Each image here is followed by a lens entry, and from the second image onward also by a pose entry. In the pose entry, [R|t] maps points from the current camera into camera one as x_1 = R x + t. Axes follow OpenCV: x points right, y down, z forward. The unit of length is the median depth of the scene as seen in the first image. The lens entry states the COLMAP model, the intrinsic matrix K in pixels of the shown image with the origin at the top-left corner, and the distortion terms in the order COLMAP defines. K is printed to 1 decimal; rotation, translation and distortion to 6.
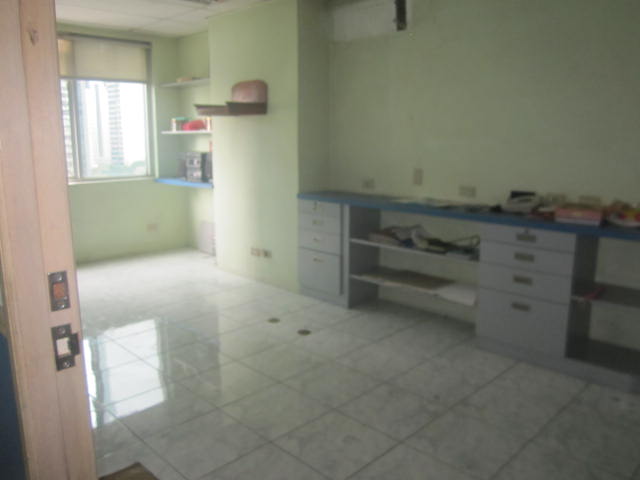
lens RADIAL K [[523.2, 0, 320.0], [0, 523.2, 240.0], [0, 0, 1]] dist [-0.052060, 0.005856]
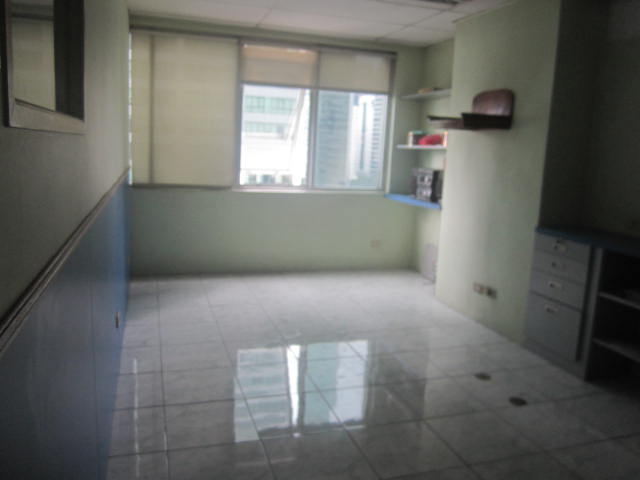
lens RADIAL K [[523.2, 0, 320.0], [0, 523.2, 240.0], [0, 0, 1]] dist [-0.052060, 0.005856]
pose [[0.887753, 0.117121, -0.445171, 0.017236], [-0.132097, 0.991233, -0.002638, -0.018006], [0.440959, 0.061148, 0.895442, 0.108209]]
